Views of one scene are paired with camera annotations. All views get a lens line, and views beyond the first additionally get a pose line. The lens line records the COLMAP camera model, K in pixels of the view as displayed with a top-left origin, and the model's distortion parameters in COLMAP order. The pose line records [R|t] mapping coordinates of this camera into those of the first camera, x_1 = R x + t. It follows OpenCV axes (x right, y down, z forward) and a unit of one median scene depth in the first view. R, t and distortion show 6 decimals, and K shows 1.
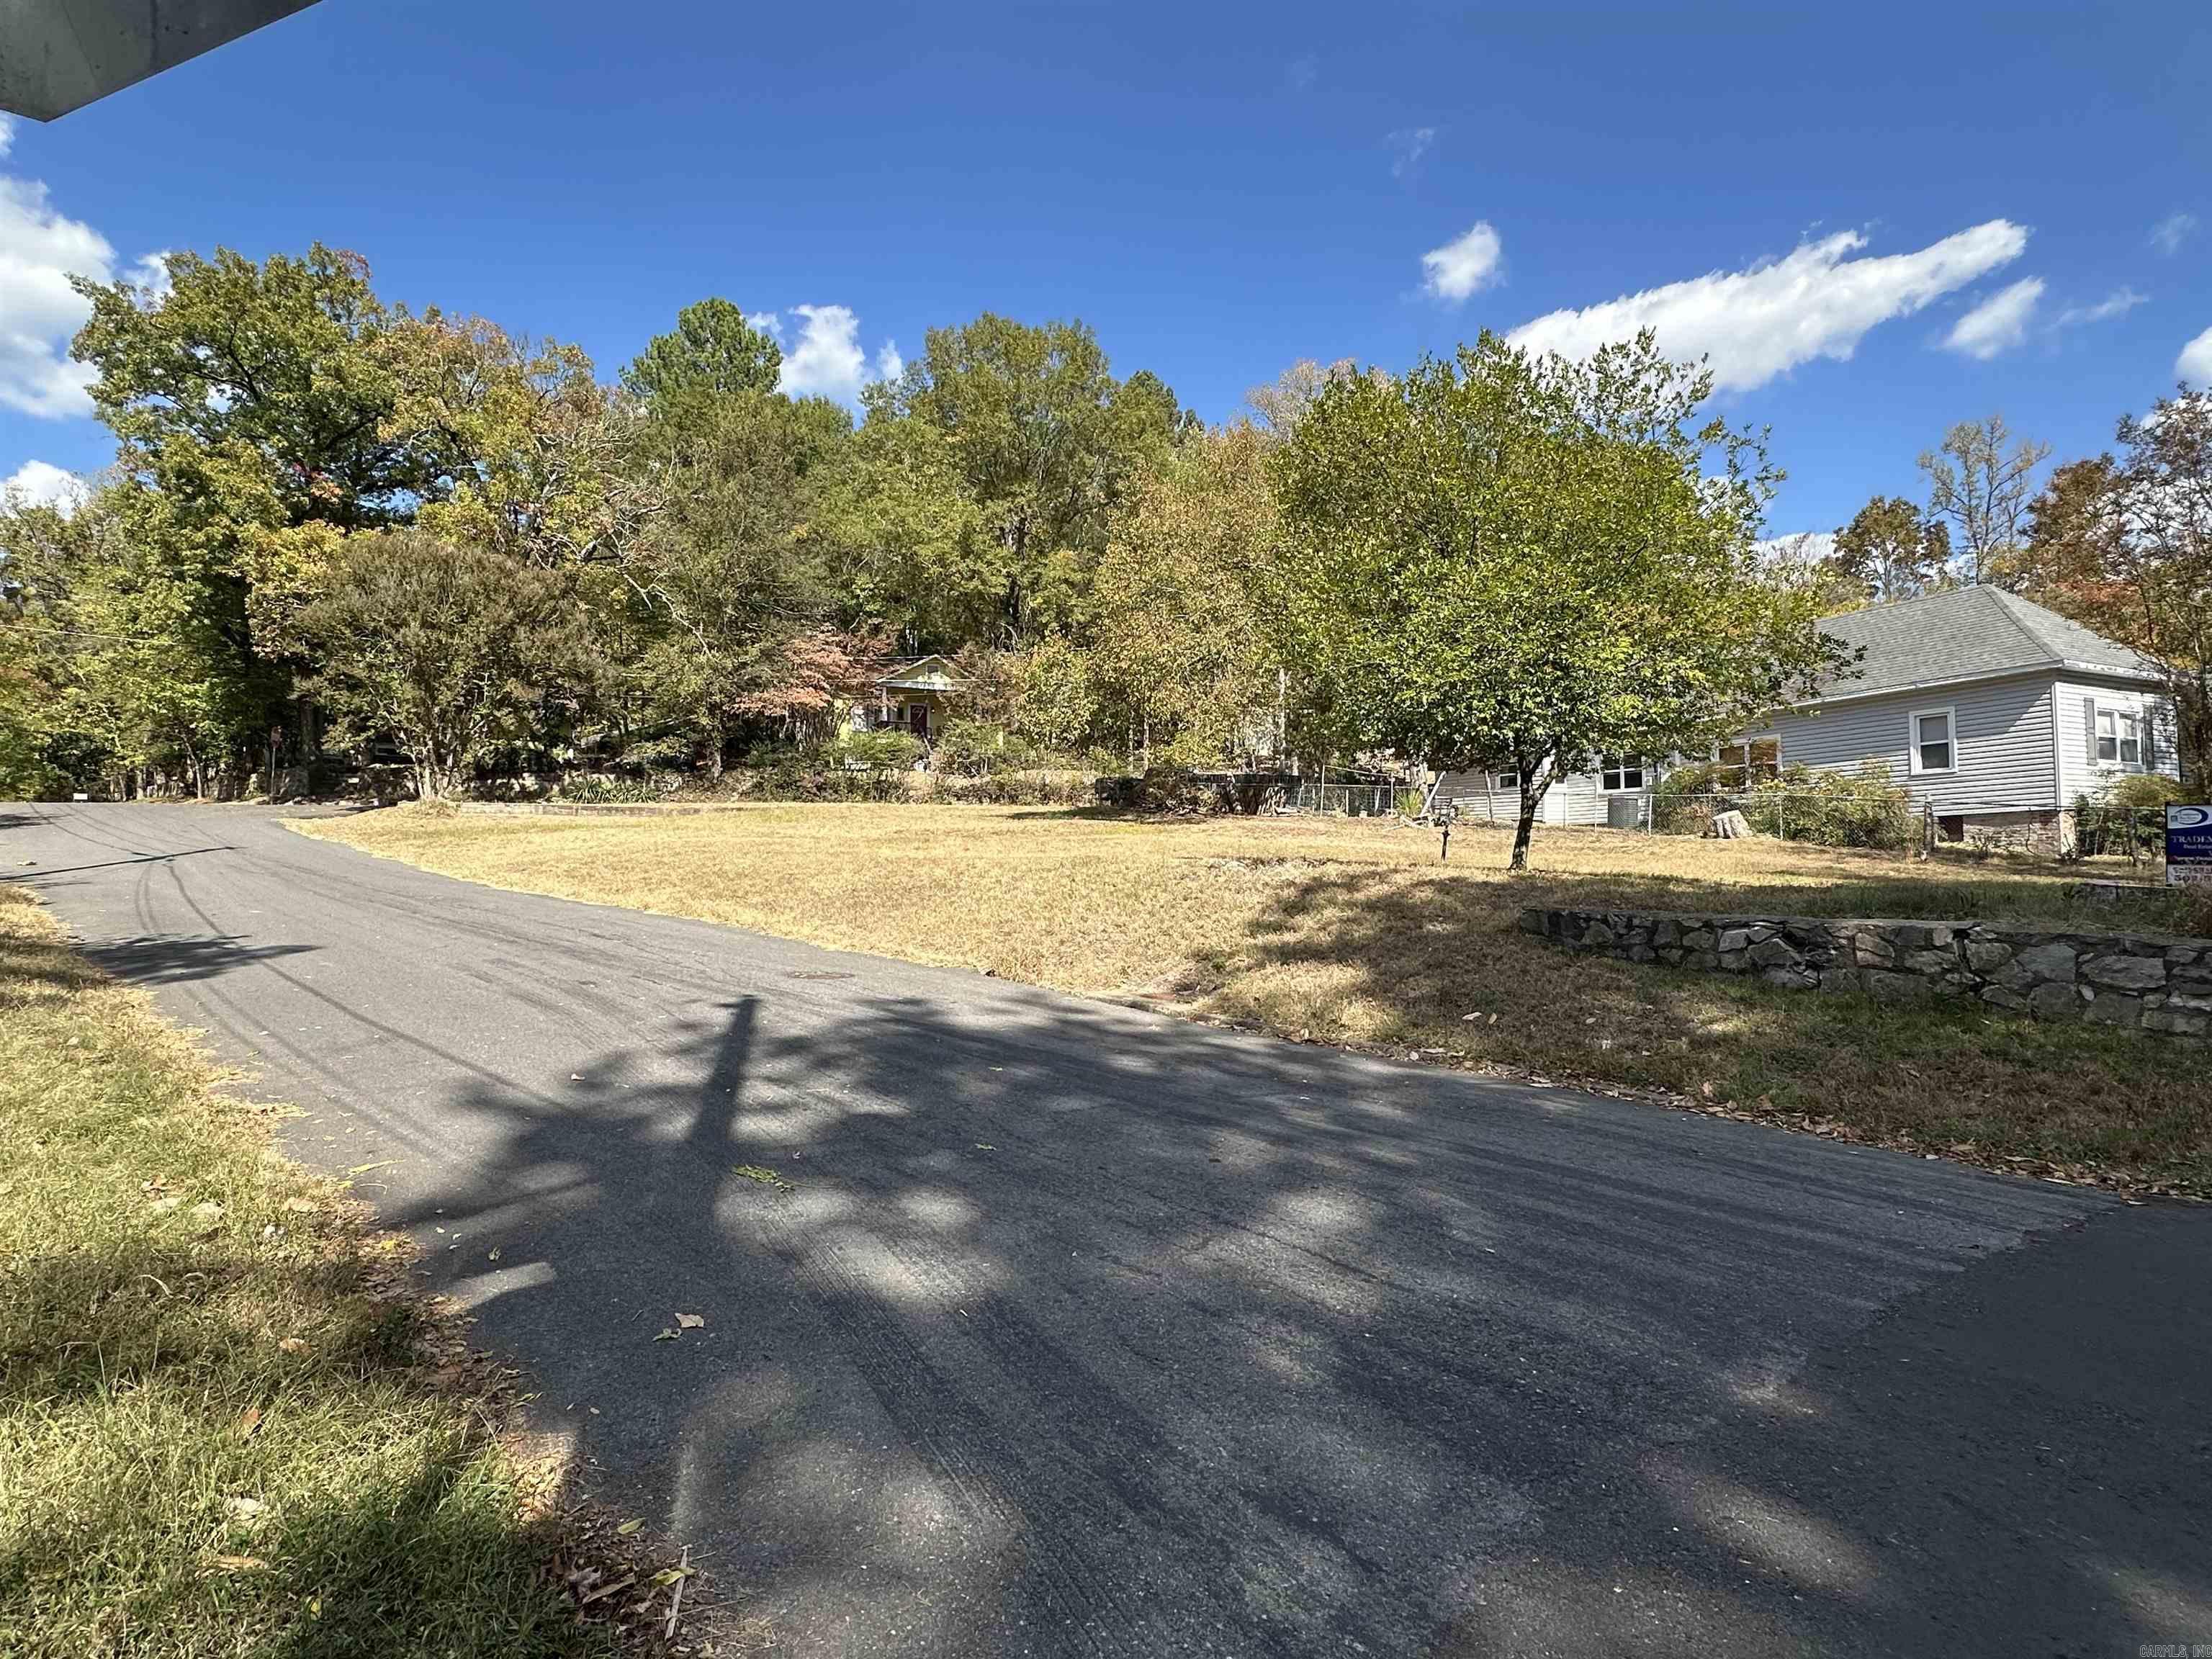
lens RADIAL K [[1136.2, 0, 1105.8], [0, 1136.2, 856.6], [0, 0, 1]] dist [-0.003649, -0.000279]
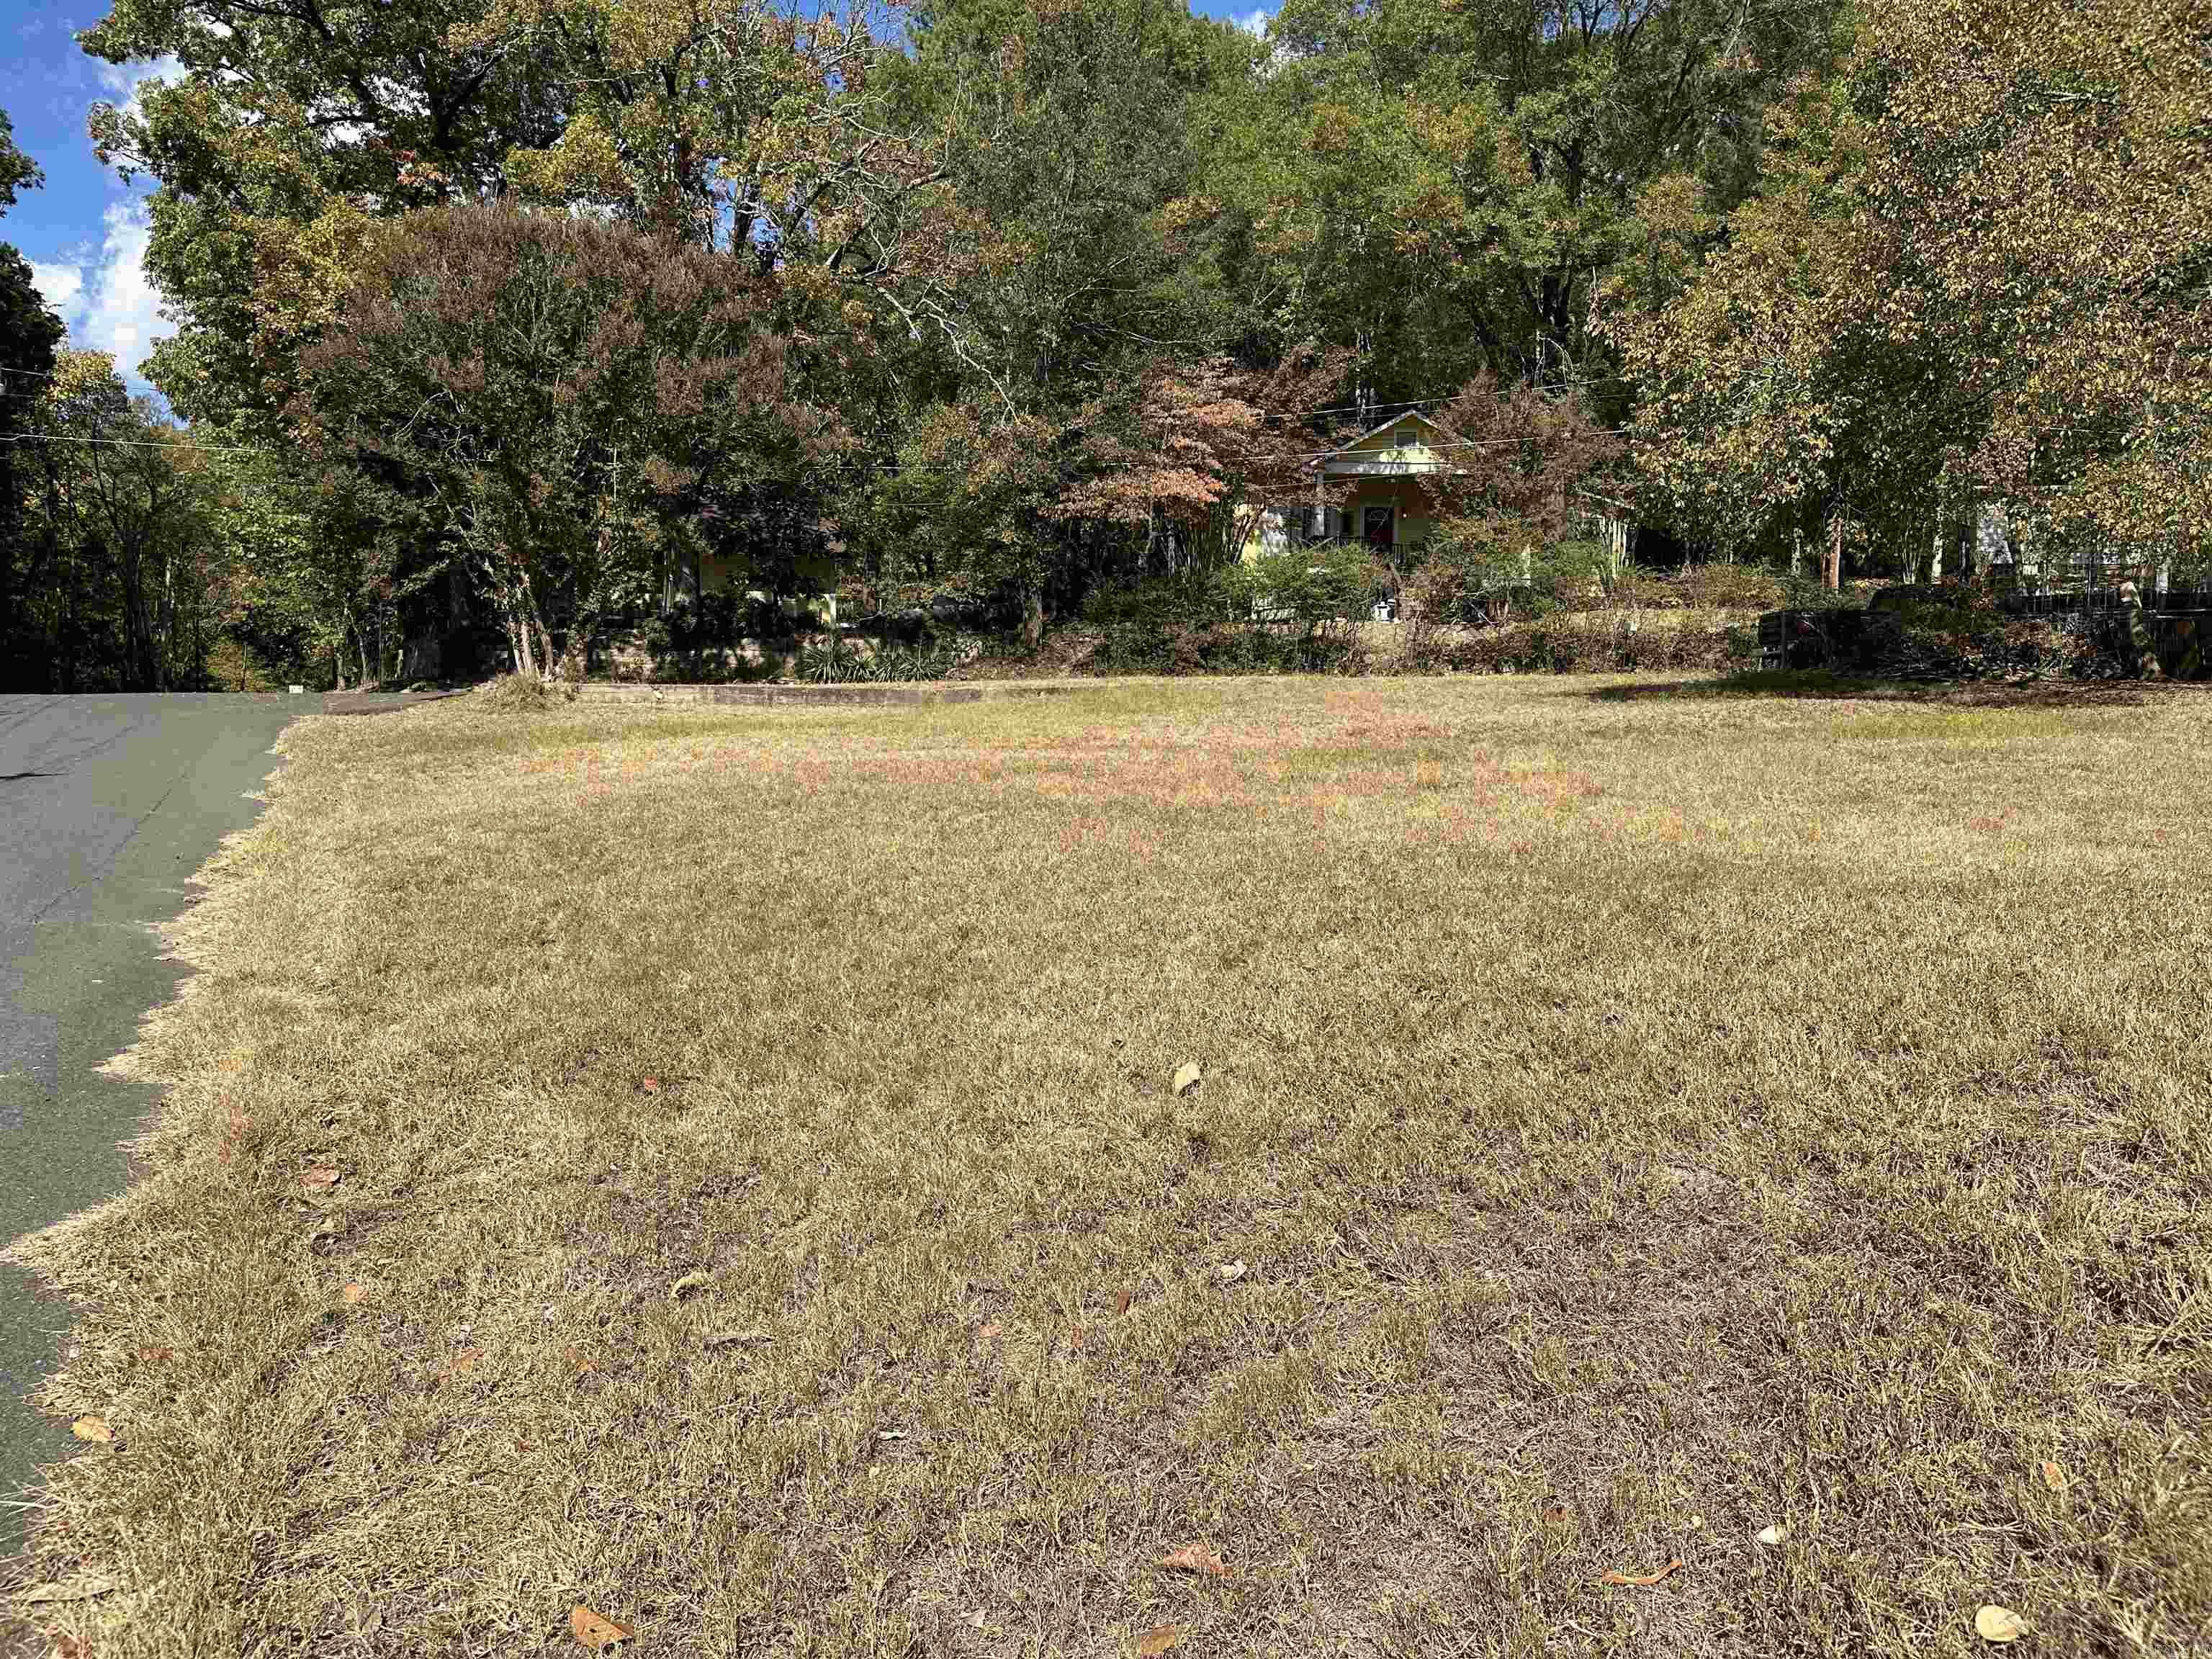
lens RADIAL K [[1509.0, 0, 1119.8], [0, 1509.0, 826.7], [0, 0, 1]] dist [0.062885, -0.063619]
pose [[0.949605, 0.012792, -0.313187, -0.057562], [0.001250, 0.999004, 0.044594, -0.007522], [0.313446, -0.042738, 0.948644, 0.276238]]
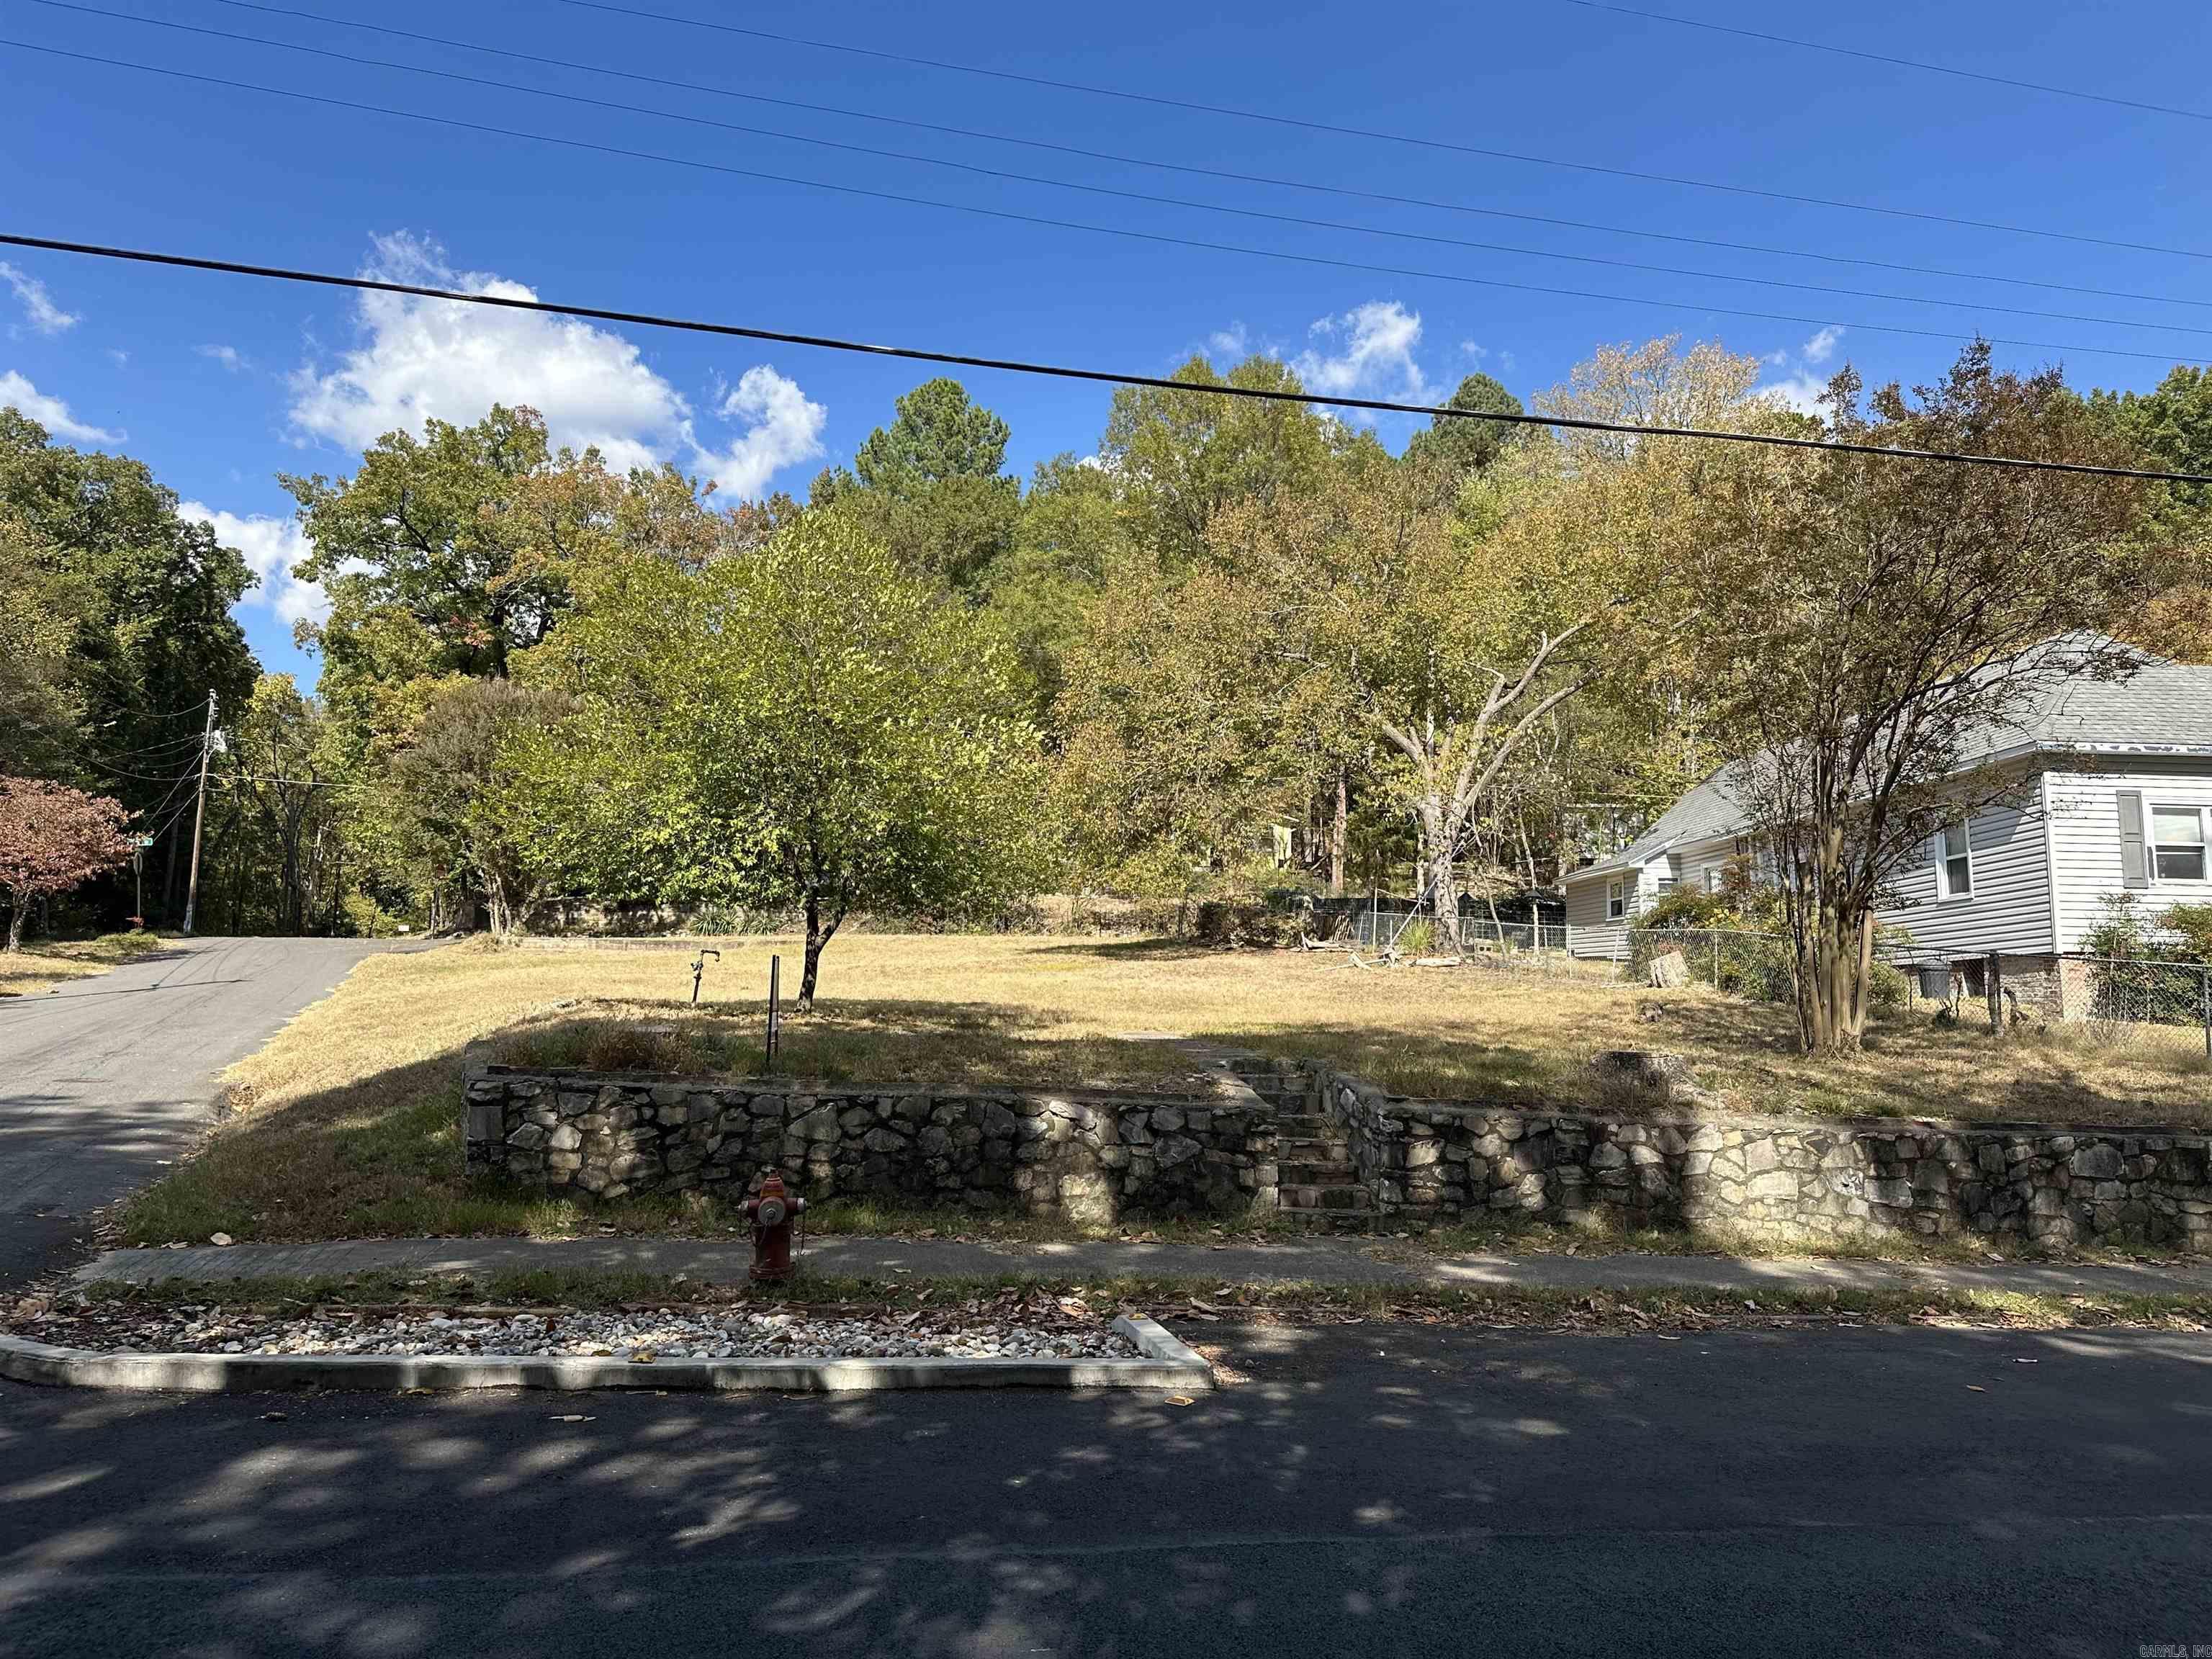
lens RADIAL K [[1509.0, 0, 1119.8], [0, 1509.0, 826.7], [0, 0, 1]] dist [0.062885, -0.063619]
pose [[0.925364, -0.028866, -0.377978, 0.335196], [-0.013290, 0.994013, -0.108448, -0.004473], [0.378846, 0.105377, 0.919441, -0.044669]]
